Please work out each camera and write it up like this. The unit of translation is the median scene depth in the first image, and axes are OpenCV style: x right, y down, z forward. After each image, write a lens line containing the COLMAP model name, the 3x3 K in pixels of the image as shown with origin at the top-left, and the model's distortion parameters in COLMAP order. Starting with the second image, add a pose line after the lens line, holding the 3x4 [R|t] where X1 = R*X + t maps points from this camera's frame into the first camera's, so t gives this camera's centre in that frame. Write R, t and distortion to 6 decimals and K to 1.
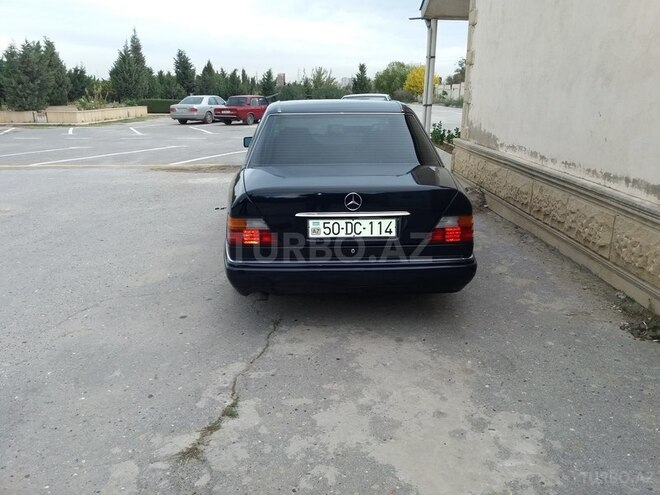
lens RADIAL K [[541.4, 0, 334.3], [0, 541.4, 248.1], [0, 0, 1]] dist [0.005454, 0.000000]
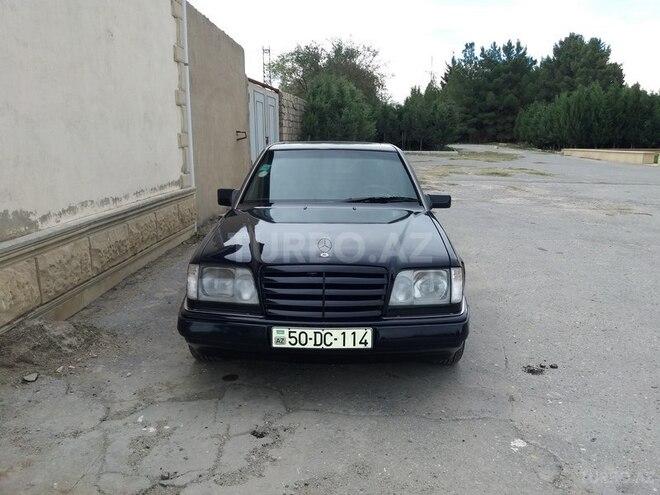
lens RADIAL K [[541.4, 0, 334.3], [0, 541.4, 248.1], [0, 0, 1]] dist [0.005454, 0.000000]
pose [[-0.997598, -0.031558, 0.061667, -0.069939], [0.000808, 0.884844, 0.465886, -0.604699], [-0.069268, 0.464816, -0.882693, 2.092170]]
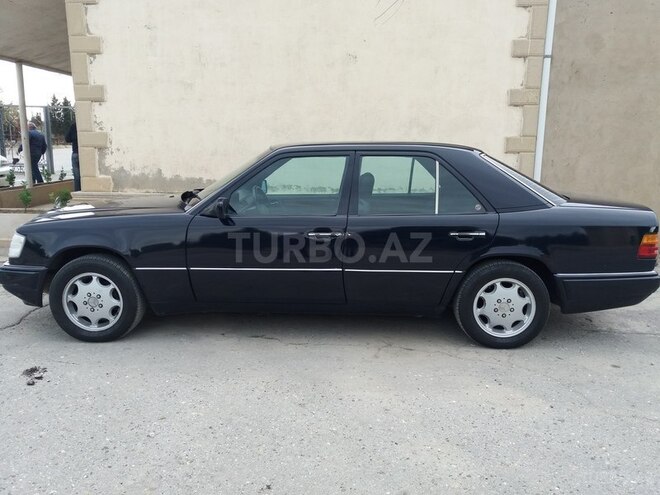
lens RADIAL K [[541.4, 0, 334.3], [0, 541.4, 248.1], [0, 0, 1]] dist [0.005454, 0.000000]
pose [[0.064753, -0.197520, 0.978158, -0.927441], [0.268902, 0.947410, 0.173510, -0.285054], [-0.960989, 0.251793, 0.114461, 1.010687]]
